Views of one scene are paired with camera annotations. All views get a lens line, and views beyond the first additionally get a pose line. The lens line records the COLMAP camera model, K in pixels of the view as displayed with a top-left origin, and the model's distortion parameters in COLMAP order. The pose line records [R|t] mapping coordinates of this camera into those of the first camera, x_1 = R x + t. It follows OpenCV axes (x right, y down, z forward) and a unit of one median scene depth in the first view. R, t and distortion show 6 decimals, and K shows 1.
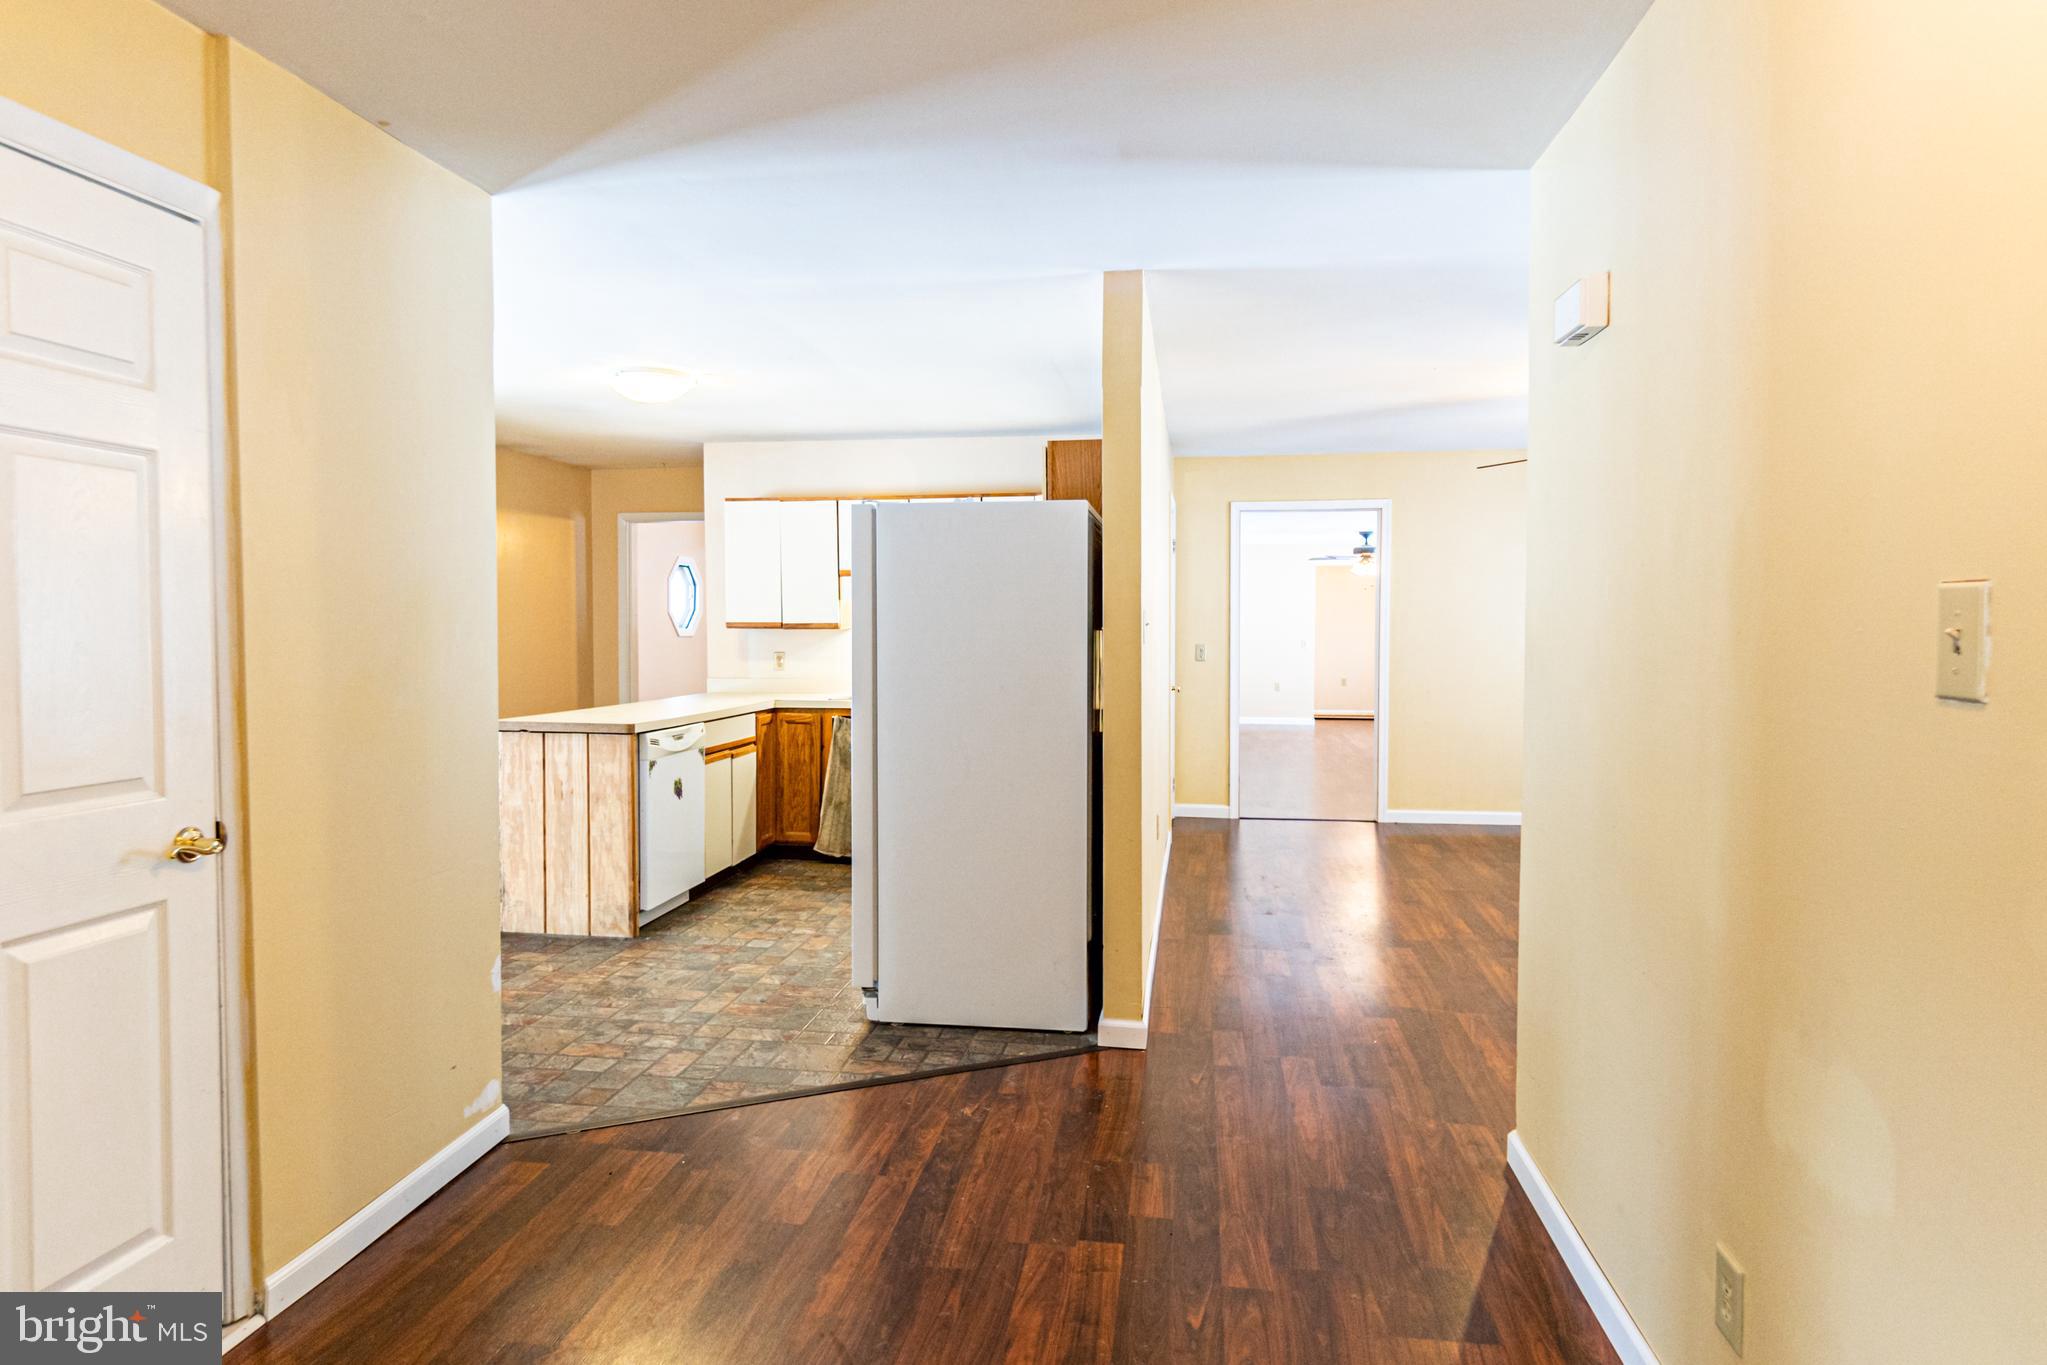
lens RADIAL K [[1131.1, 0, 1018.0], [0, 1131.1, 664.7], [0, 0, 1]] dist [0.005622, 0.001357]
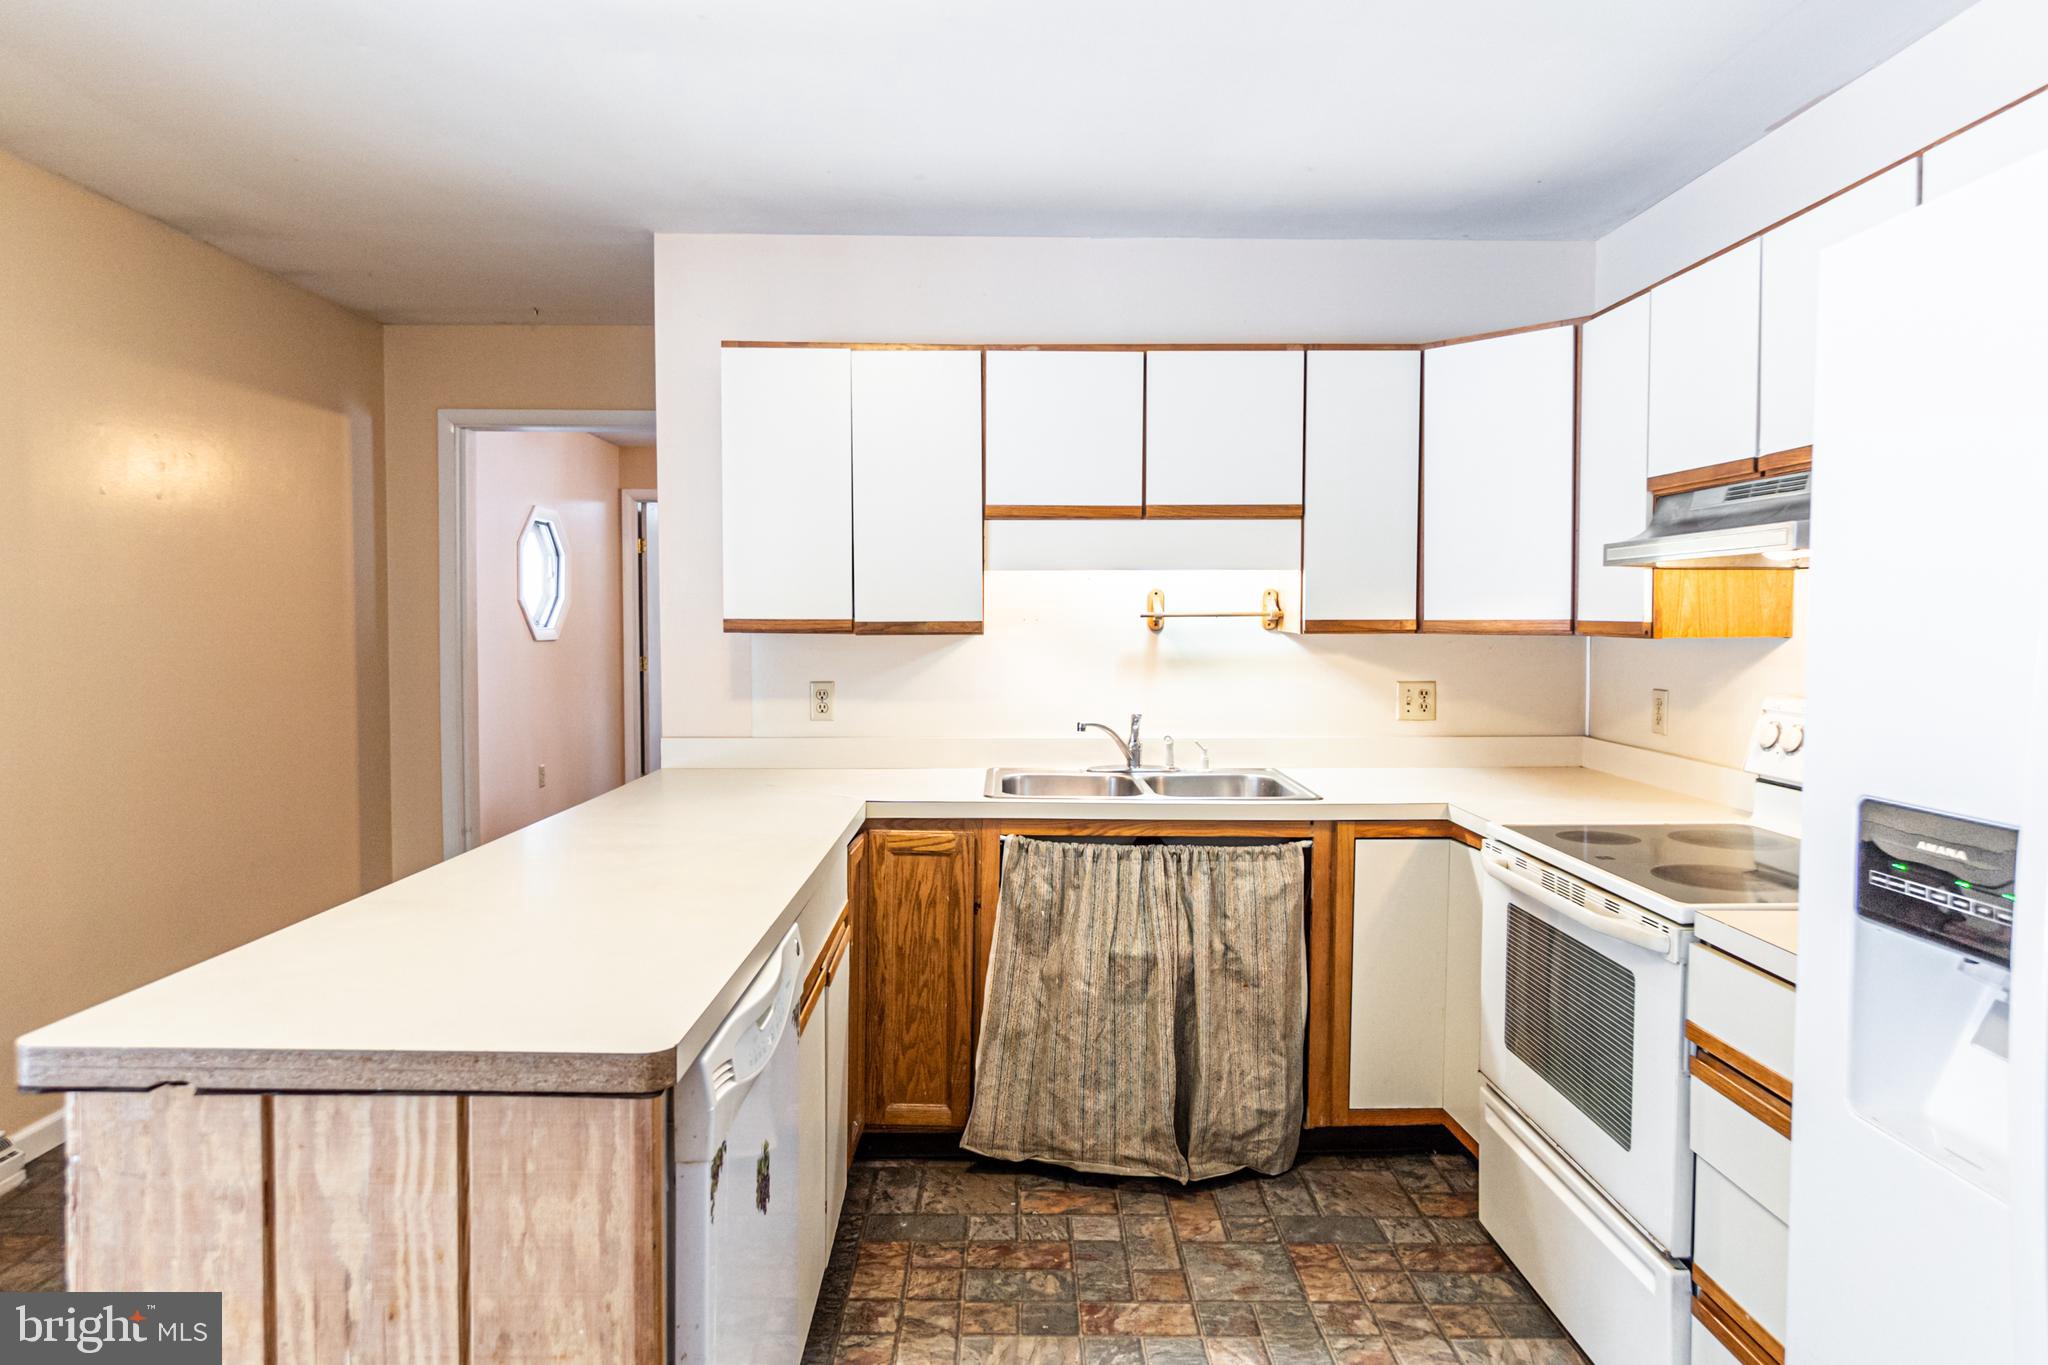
lens RADIAL K [[1131.7, 0, 988.4], [0, 1131.7, 661.4], [0, 0, 1]] dist [0.005622, 0.001357]
pose [[0.988514, -0.002216, 0.151111, -0.233316], [0.001715, 0.999993, 0.003443, -0.023165], [-0.151117, -0.003144, 0.988511, 0.567621]]
